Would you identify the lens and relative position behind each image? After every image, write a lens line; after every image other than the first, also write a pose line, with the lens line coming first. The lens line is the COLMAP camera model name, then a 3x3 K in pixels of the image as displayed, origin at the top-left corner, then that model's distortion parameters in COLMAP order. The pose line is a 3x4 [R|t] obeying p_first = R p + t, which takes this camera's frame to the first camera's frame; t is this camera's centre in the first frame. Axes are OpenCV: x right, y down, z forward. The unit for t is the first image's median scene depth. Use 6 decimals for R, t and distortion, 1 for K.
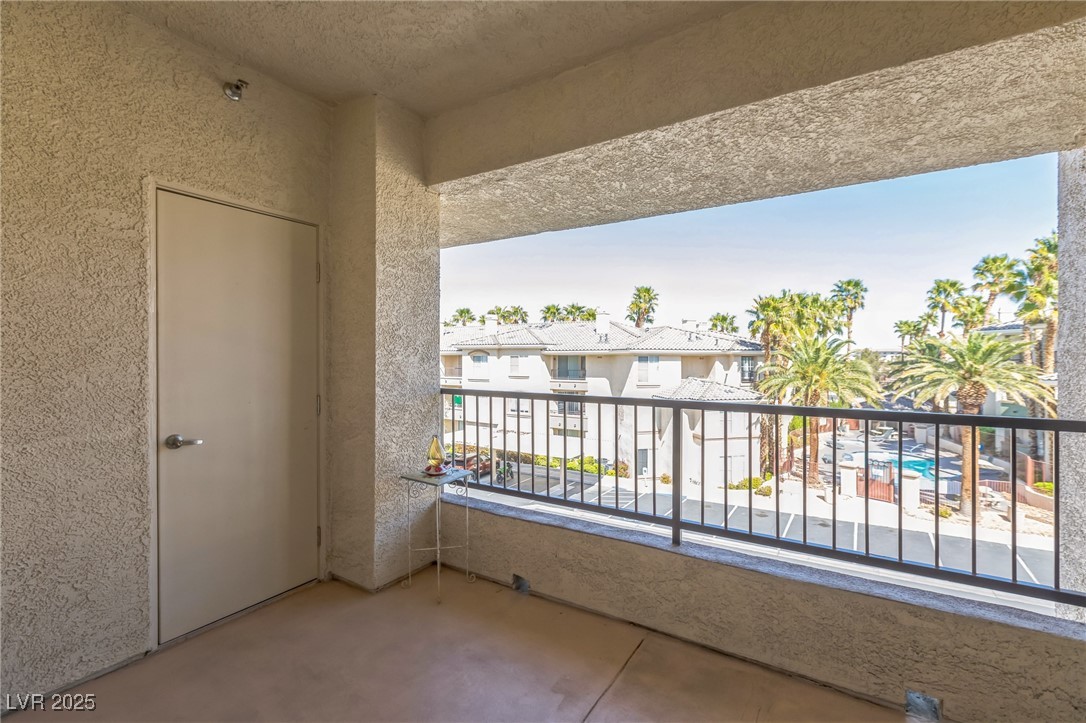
lens RADIAL K [[490.4, 0, 546.2], [0, 490.4, 355.8], [0, 0, 1]] dist [0.008541, 0.000055]
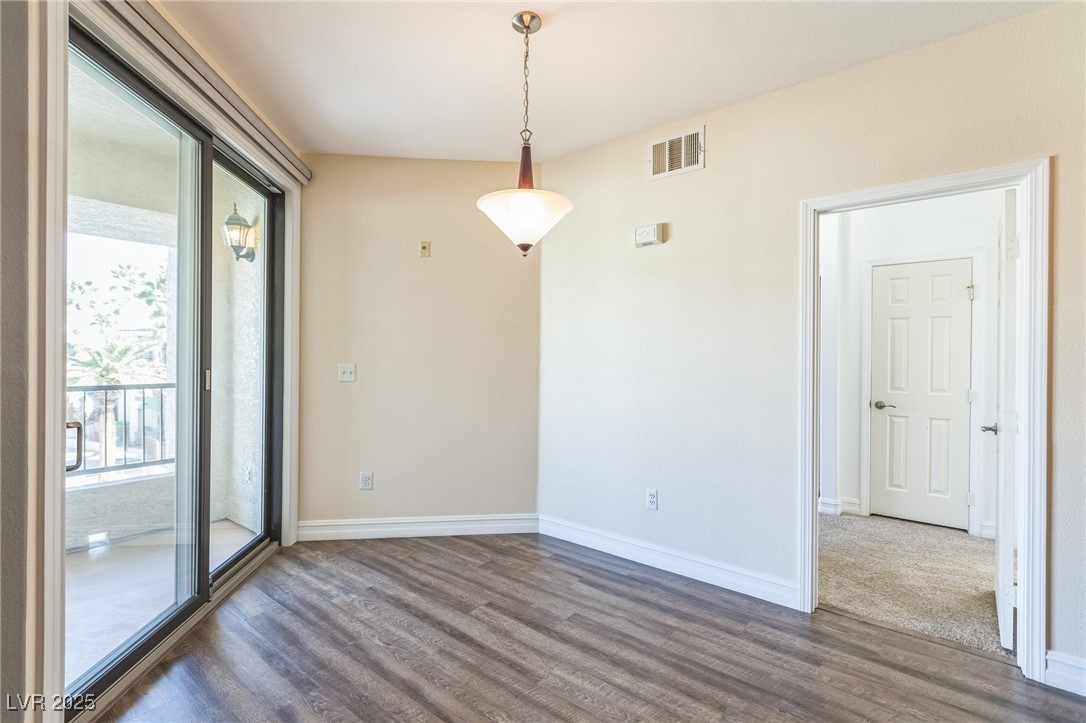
lens RADIAL K [[490.4, 0, 539.6], [0, 490.4, 355.0], [0, 0, 1]] dist [0.008541, 0.000055]
pose [[0.139306, -0.000584, 0.990249, -0.053763], [-0.000565, 1.000000, 0.000669, -0.000323], [-0.990249, -0.000652, 0.139306, -0.059605]]
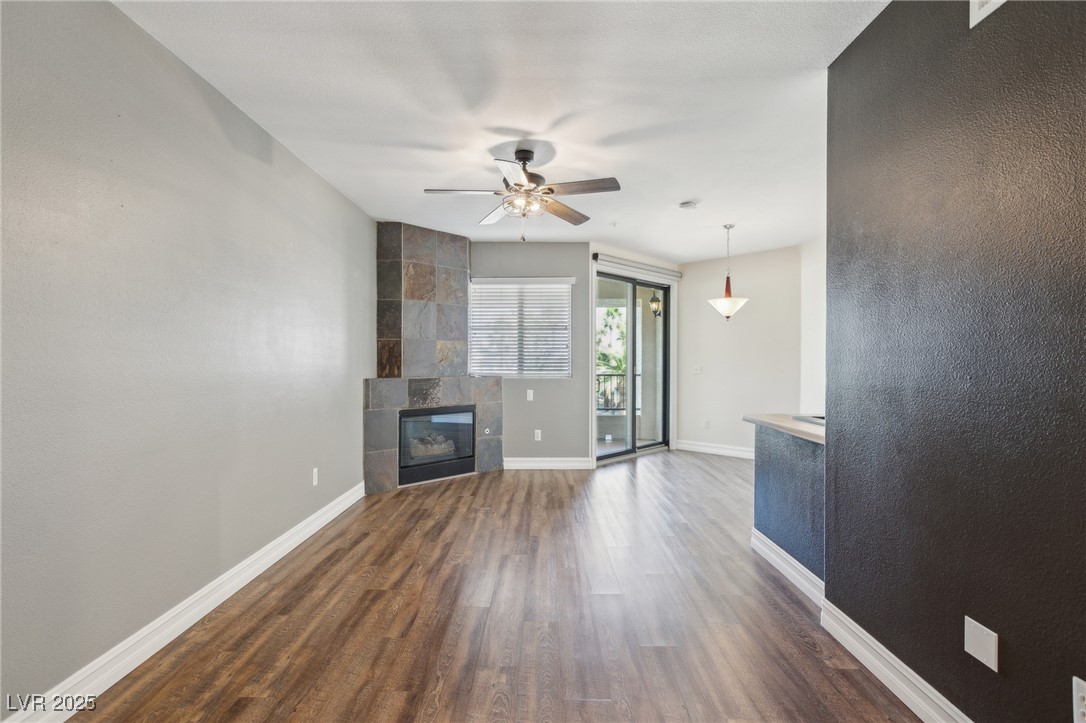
lens RADIAL K [[490.4, 0, 540.6], [0, 490.4, 362.3], [0, 0, 1]] dist [0.008541, 0.000055]
pose [[0.859746, -0.003193, 0.510711, -0.108902], [0.002672, 0.999995, 0.001754, -0.000136], [-0.510714, -0.000144, 0.859750, -0.134029]]
